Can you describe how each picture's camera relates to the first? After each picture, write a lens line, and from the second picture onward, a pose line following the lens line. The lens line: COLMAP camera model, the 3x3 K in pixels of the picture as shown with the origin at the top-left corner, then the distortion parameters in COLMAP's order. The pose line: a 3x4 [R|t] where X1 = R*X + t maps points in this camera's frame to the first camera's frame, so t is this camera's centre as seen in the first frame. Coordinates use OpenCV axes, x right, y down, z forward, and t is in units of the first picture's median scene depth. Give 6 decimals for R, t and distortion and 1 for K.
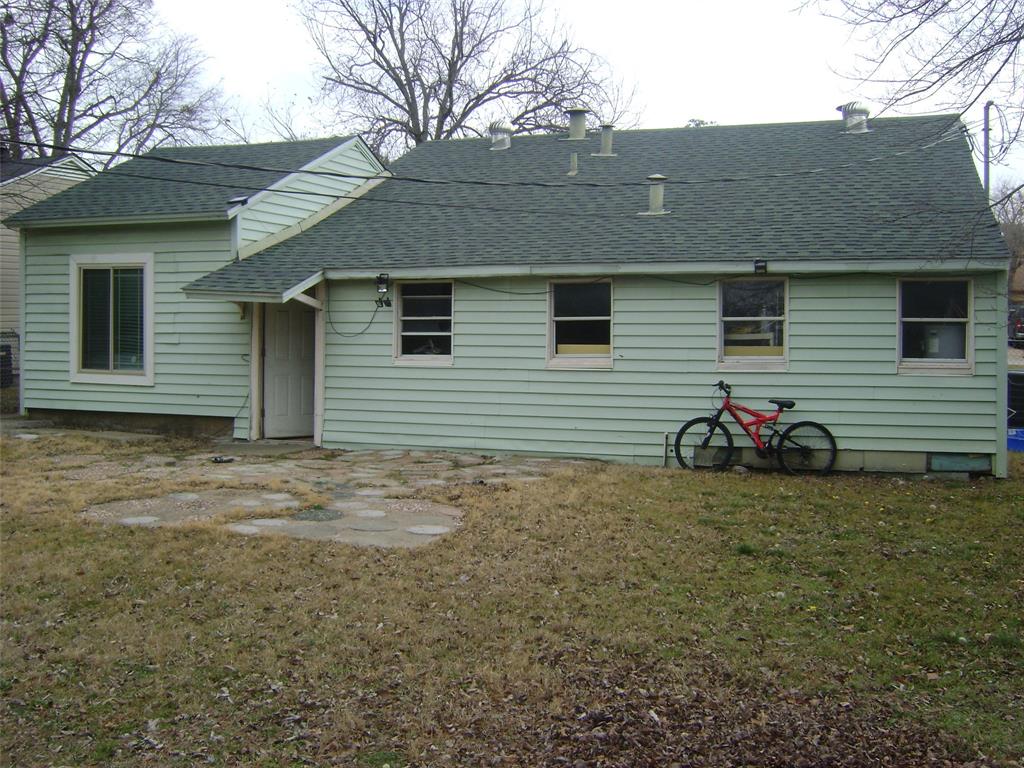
lens RADIAL K [[1060.8, 0, 512.0], [0, 1060.8, 384.0], [0, 0, 1]] dist [-0.123525, 0.020765]
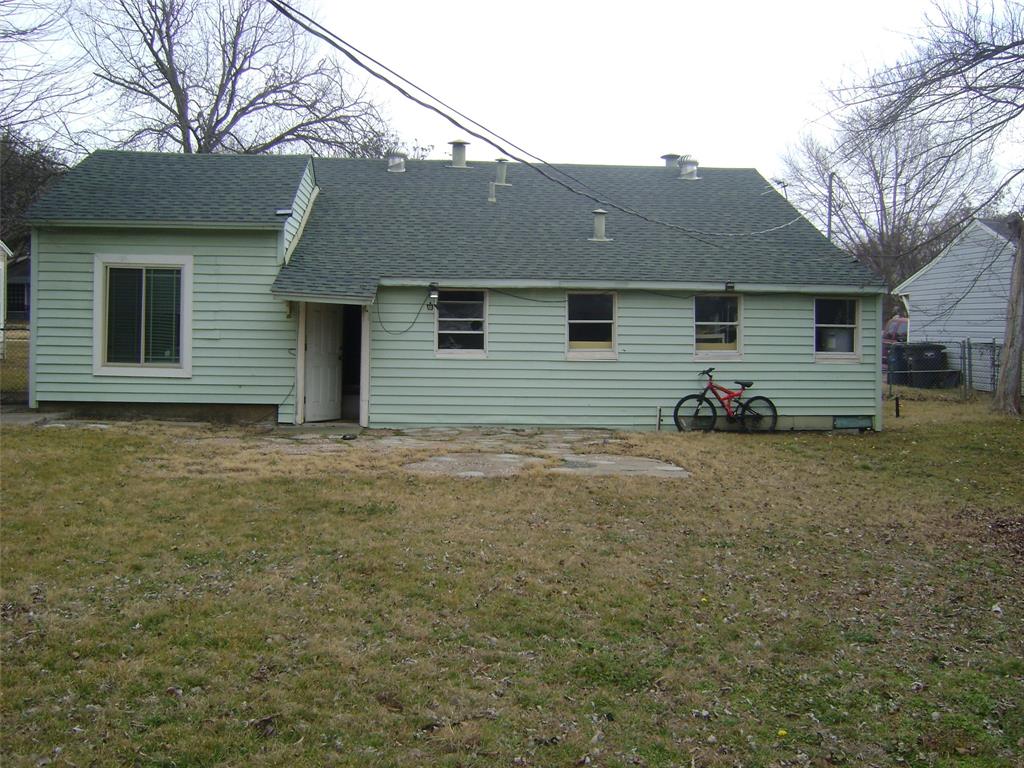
lens RADIAL K [[1060.8, 0, 512.0], [0, 1060.8, 384.0], [0, 0, 1]] dist [-0.123525, 0.020765]
pose [[0.915358, -0.011608, 0.402473, -0.528366], [0.010795, 0.999933, 0.004288, 0.008168], [-0.402495, 0.000420, 0.915422, -0.150571]]
